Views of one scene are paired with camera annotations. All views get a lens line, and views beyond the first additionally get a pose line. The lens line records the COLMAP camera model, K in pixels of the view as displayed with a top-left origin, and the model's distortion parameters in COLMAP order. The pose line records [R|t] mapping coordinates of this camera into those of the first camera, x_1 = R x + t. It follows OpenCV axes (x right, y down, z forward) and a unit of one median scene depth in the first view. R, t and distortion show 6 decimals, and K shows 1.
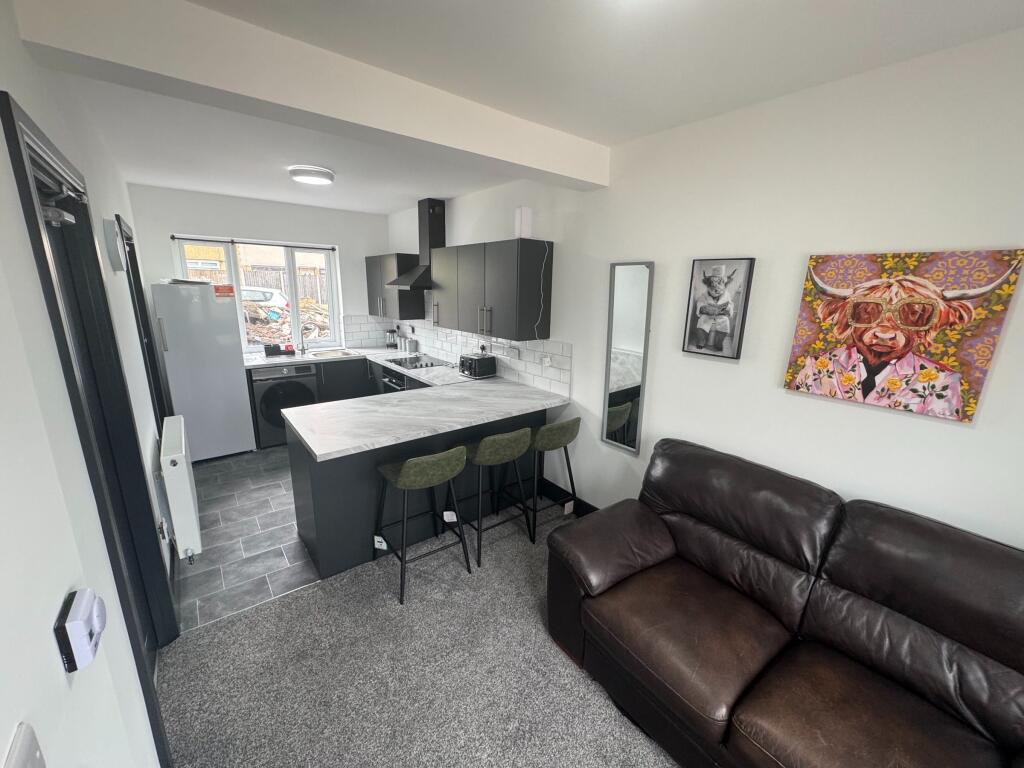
lens RADIAL K [[408.1, 0, 510.8], [0, 408.1, 383.3], [0, 0, 1]] dist [-0.005013, 0.001231]
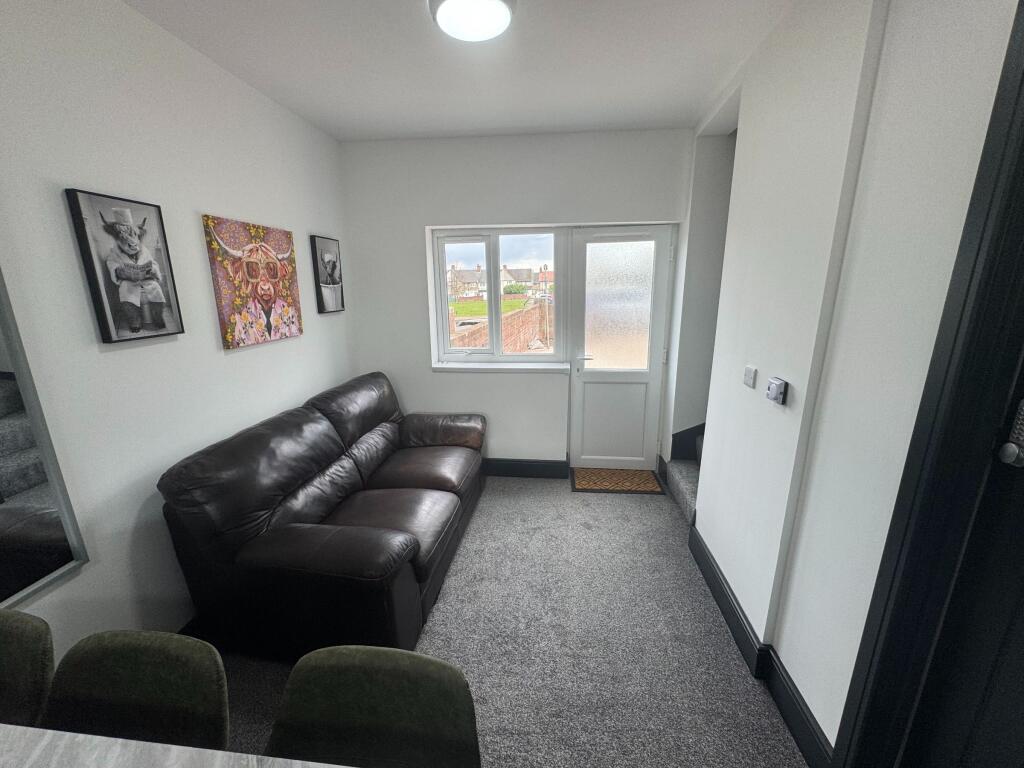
lens RADIAL K [[408.1, 0, 510.8], [0, 408.1, 383.3], [0, 0, 1]] dist [-0.005013, 0.001231]
pose [[-0.713744, -0.181713, 0.676425, -0.570931], [0.159469, 0.898234, 0.409566, -0.231905], [-0.682012, 0.400194, -0.612131, 1.274413]]
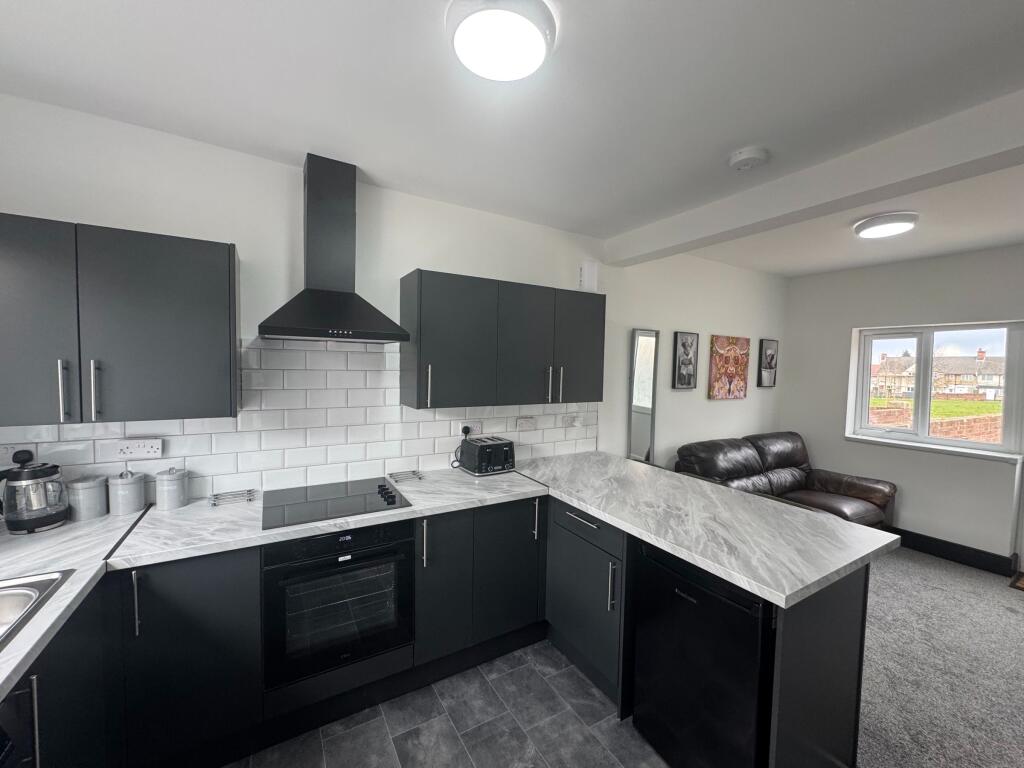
lens RADIAL K [[408.1, 0, 510.8], [0, 408.1, 383.3], [0, 0, 1]] dist [-0.005013, 0.001231]
pose [[0.140616, -0.062492, 0.988090, -1.548514], [0.215402, 0.976031, 0.031075, -0.362921], [-0.966348, 0.208466, 0.150707, 1.761954]]
